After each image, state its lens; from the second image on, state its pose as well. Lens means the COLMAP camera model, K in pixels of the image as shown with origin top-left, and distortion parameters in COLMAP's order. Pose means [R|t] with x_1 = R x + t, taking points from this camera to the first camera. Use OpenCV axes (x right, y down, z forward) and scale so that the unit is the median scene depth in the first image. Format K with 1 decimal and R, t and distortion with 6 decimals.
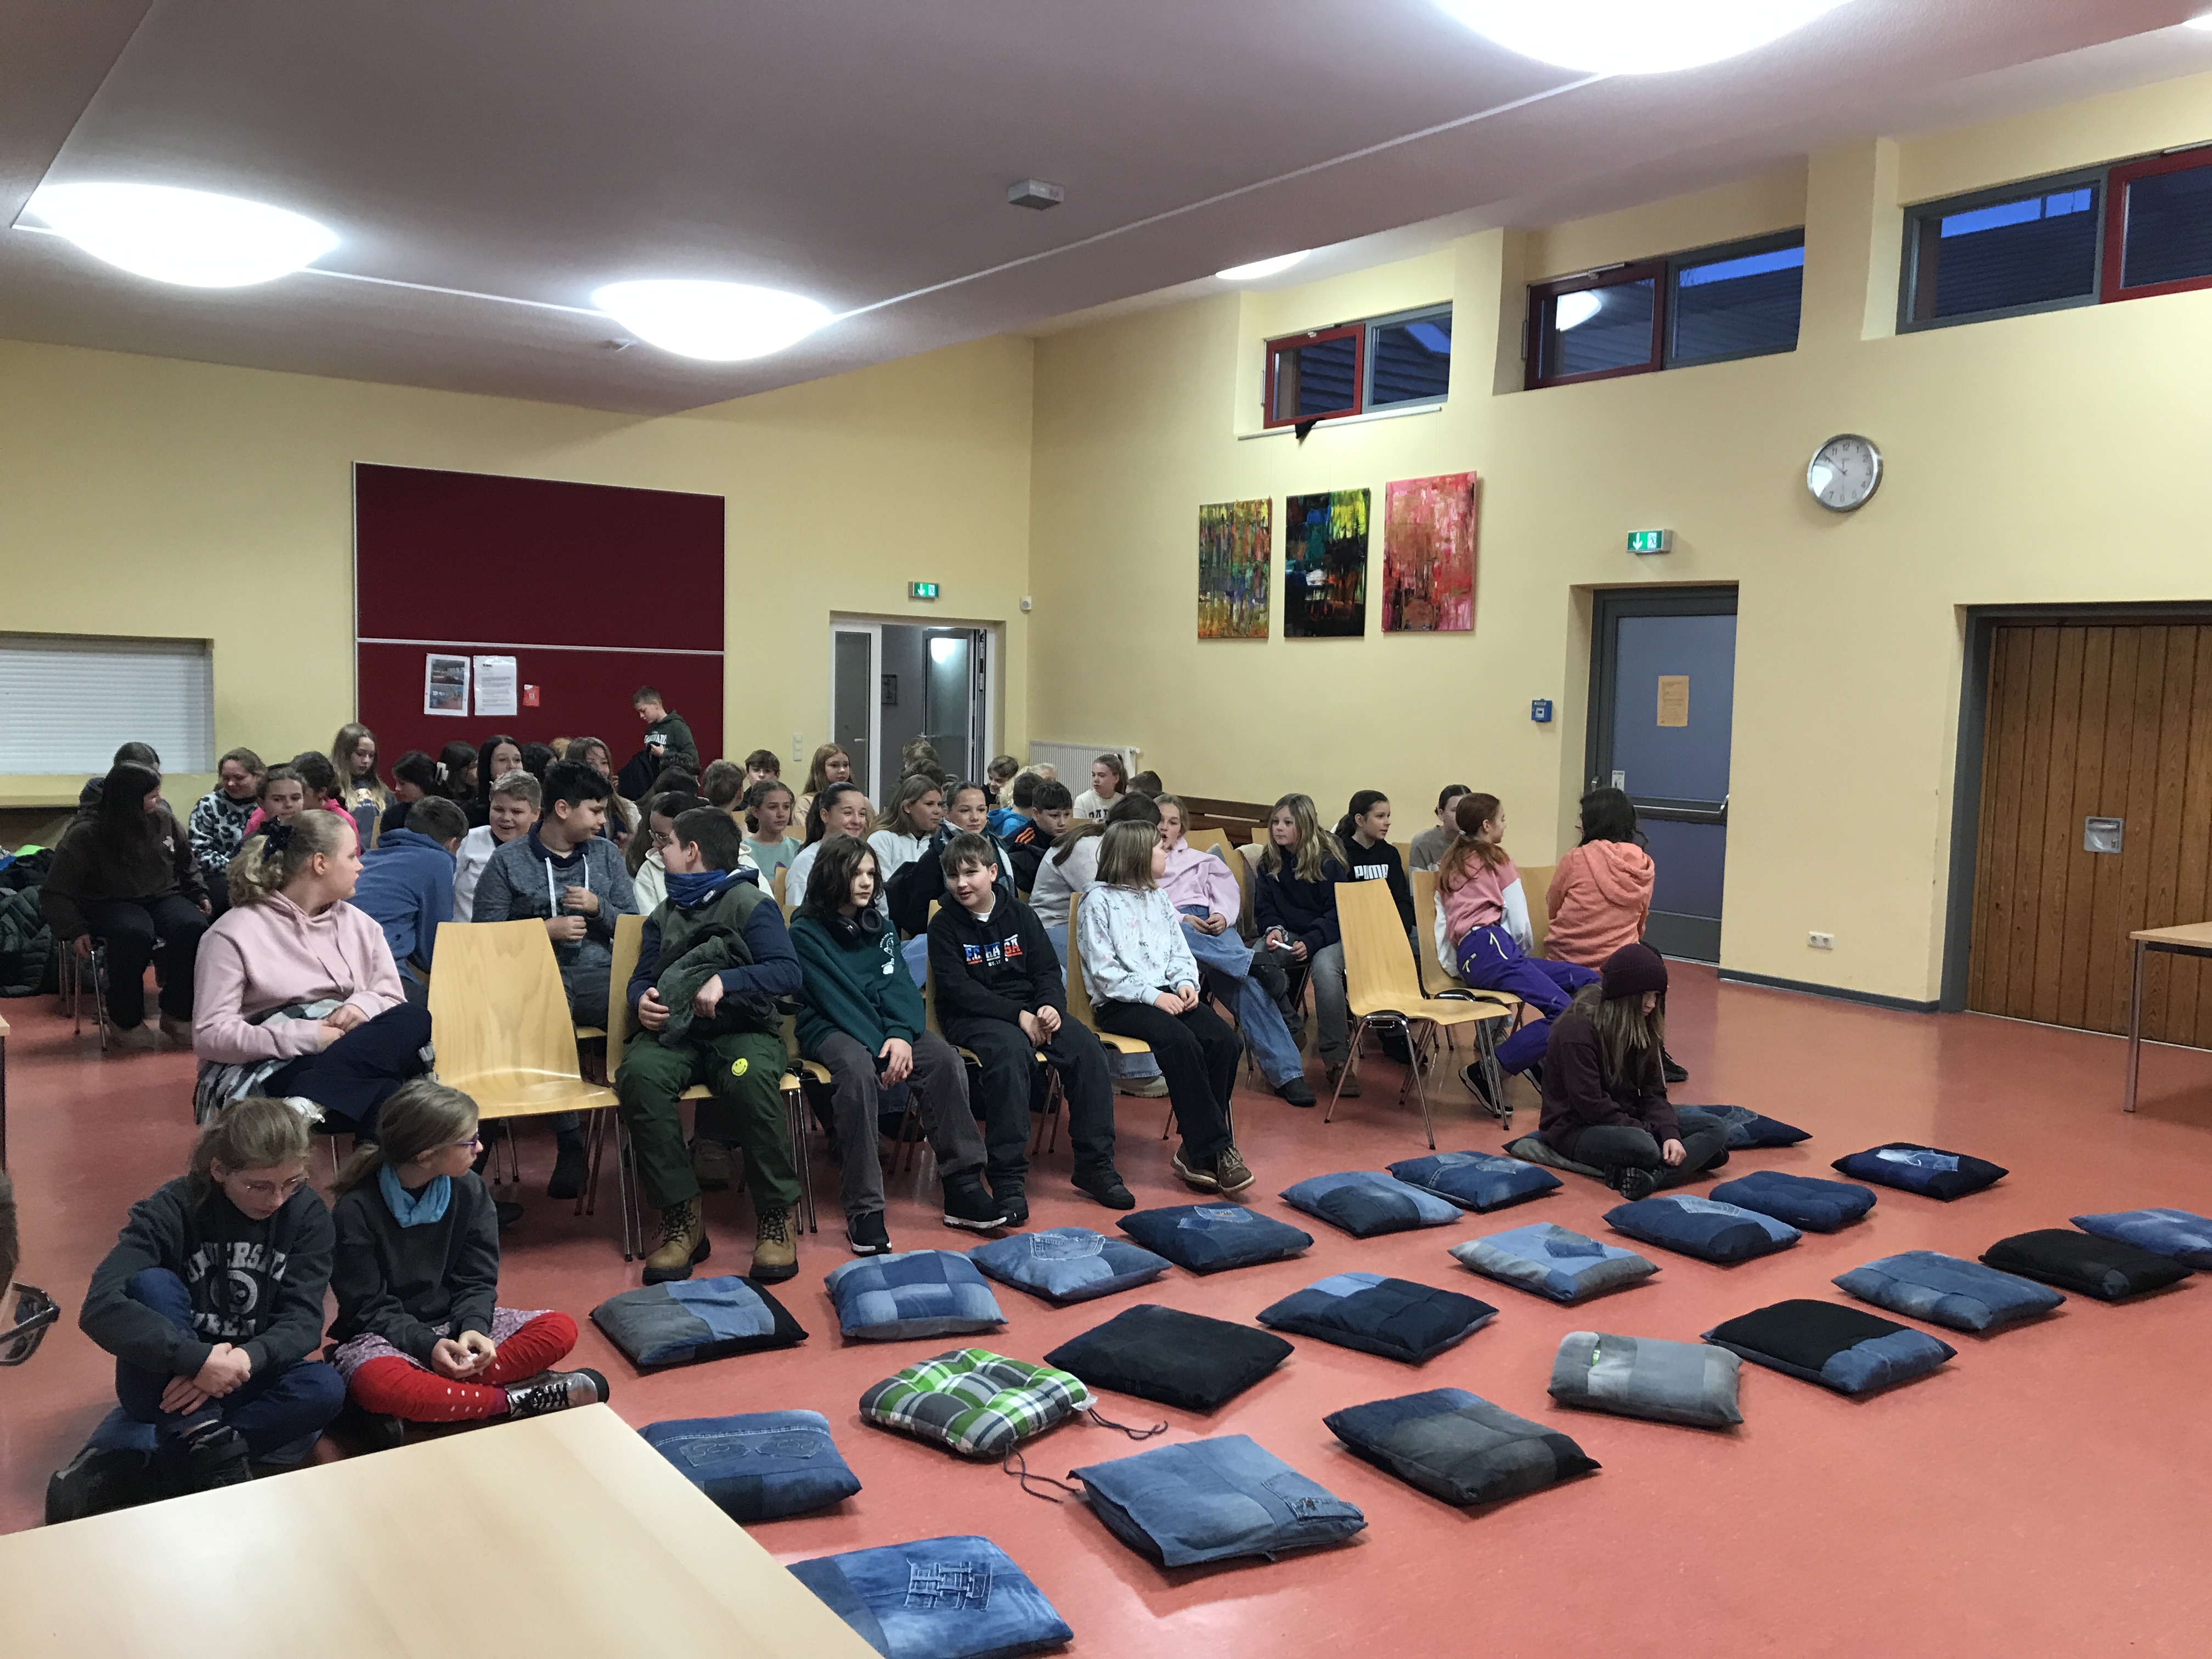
lens RADIAL K [[1766.2, 0, 1092.8], [0, 1766.2, 817.9], [0, 0, 1]] dist [0.029957, -0.050766]
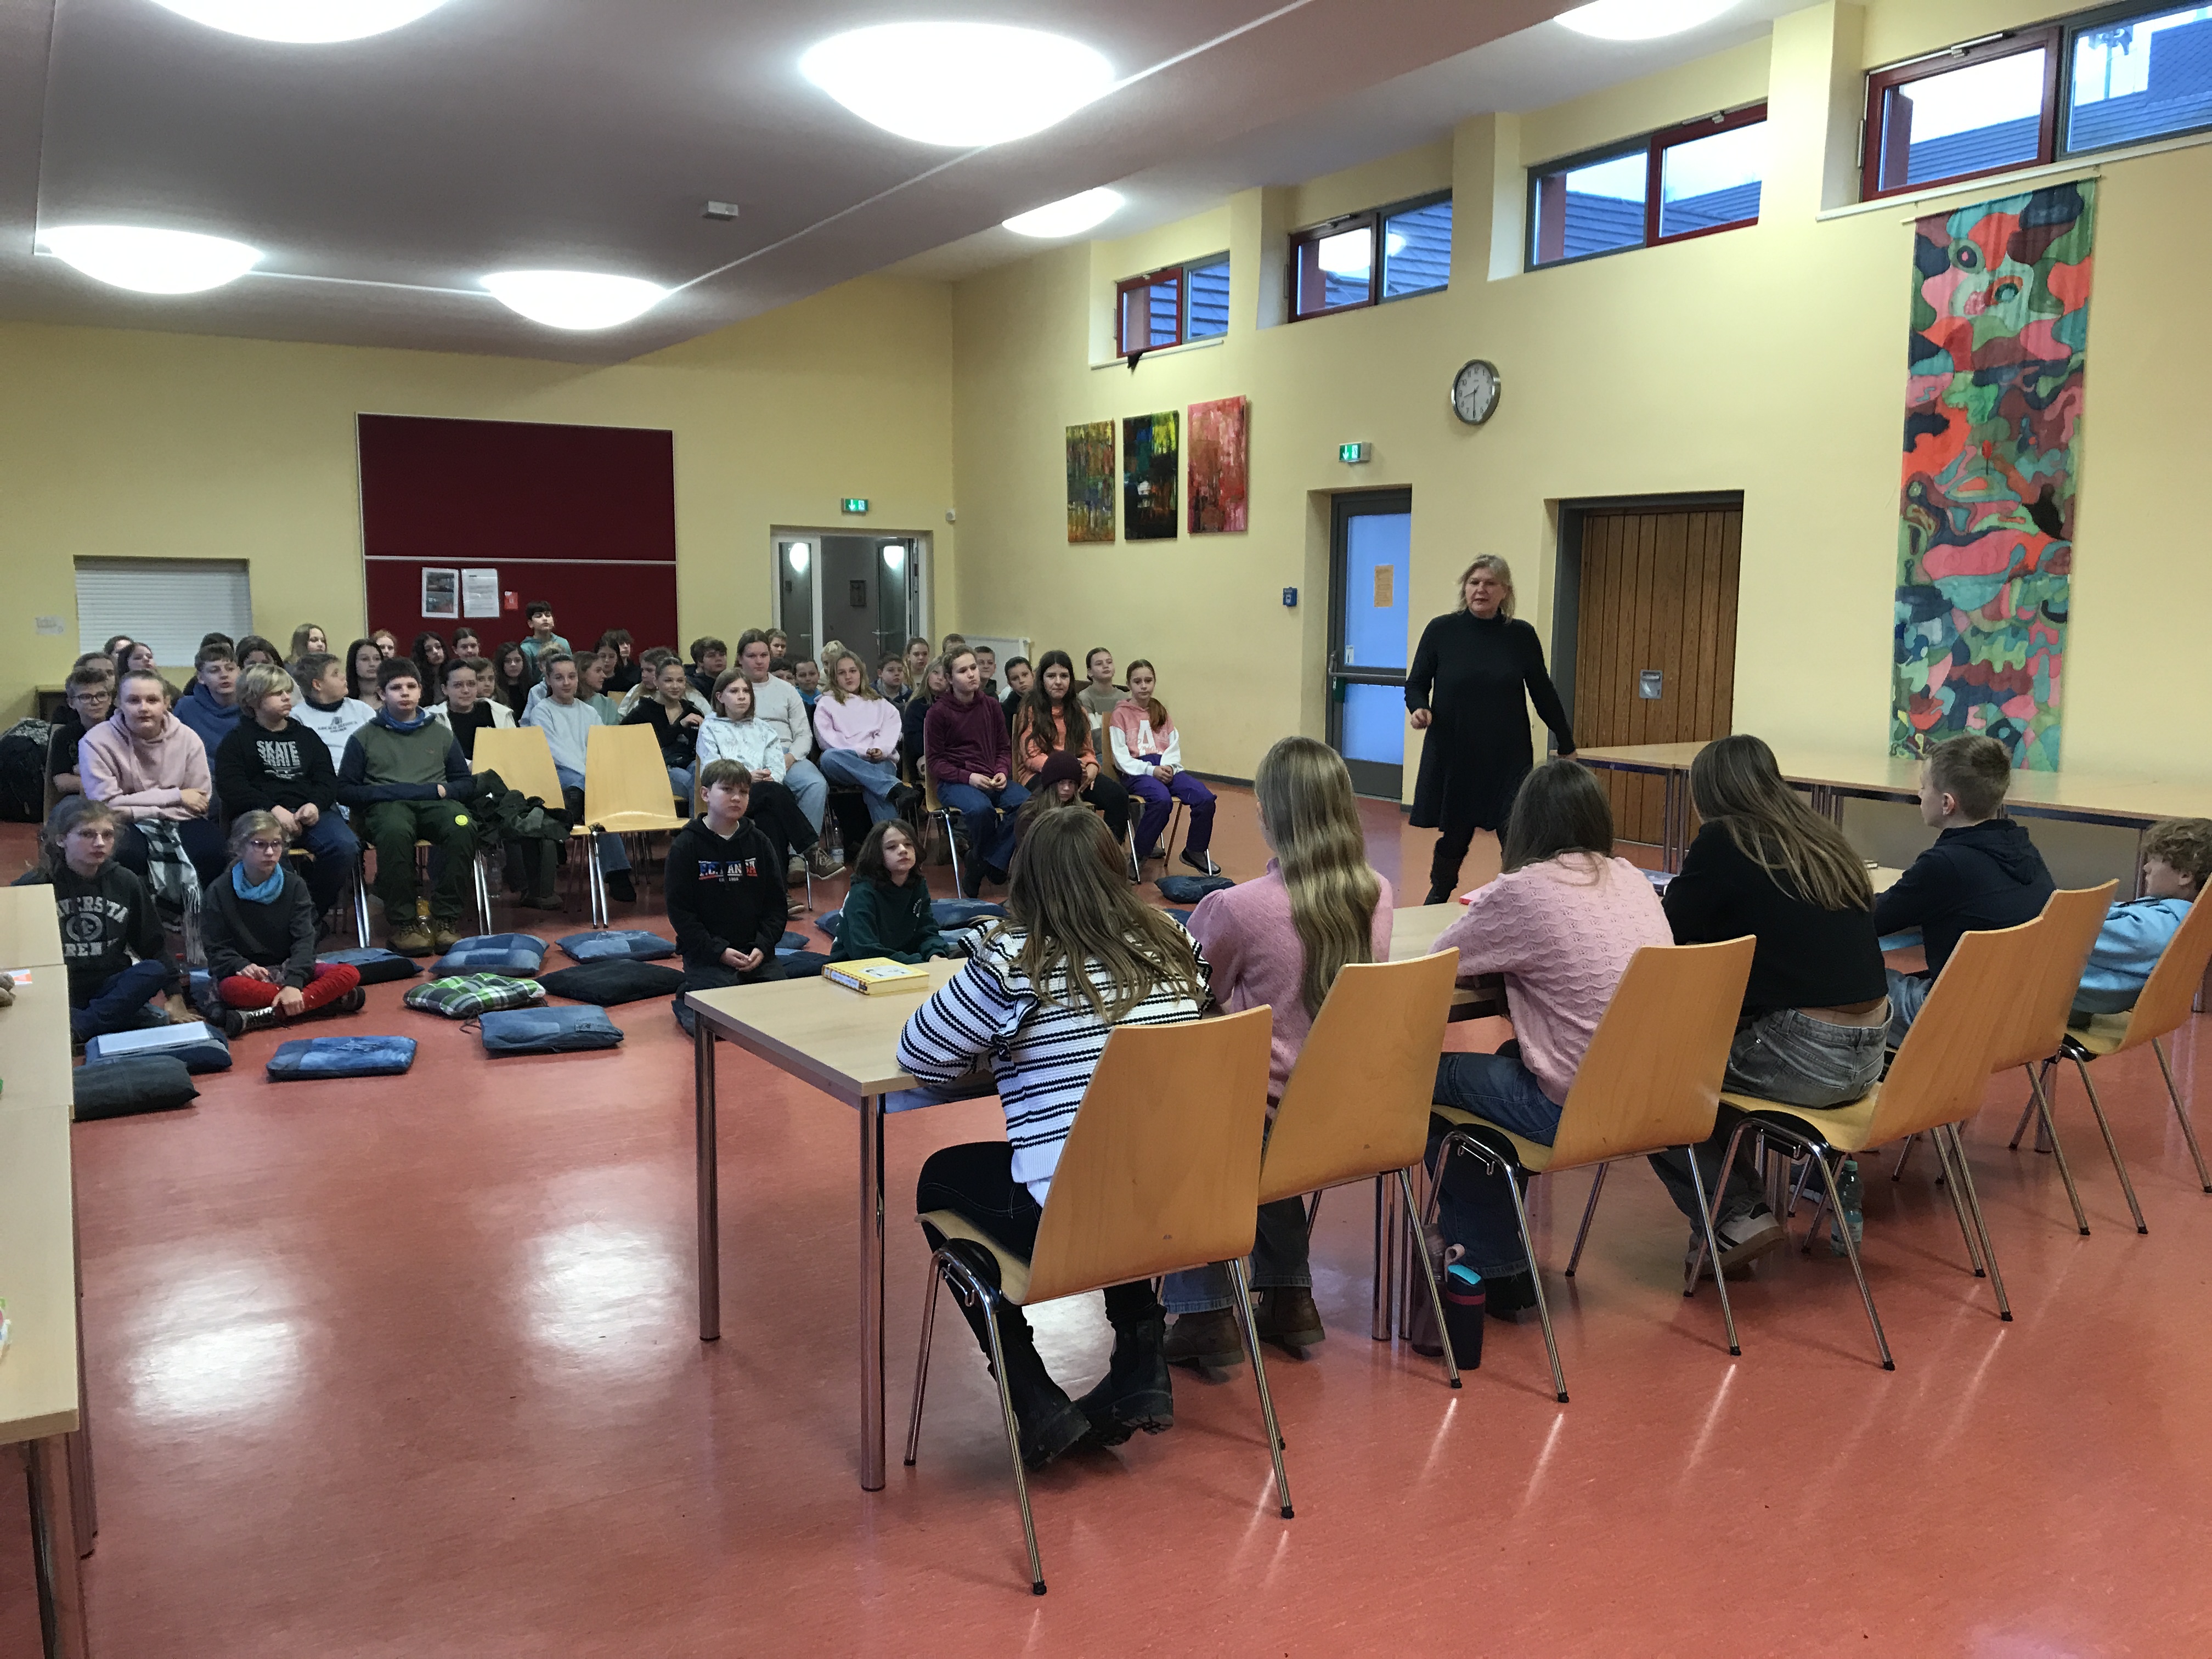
lens RADIAL K [[1766.2, 0, 1115.4], [0, 1766.2, 841.8], [0, 0, 1]] dist [0.029957, -0.050766]
pose [[0.995913, -0.006129, -0.090113, 0.215777], [0.011799, 0.997974, 0.062522, 0.026124], [0.089547, -0.063329, 0.993967, -0.192860]]
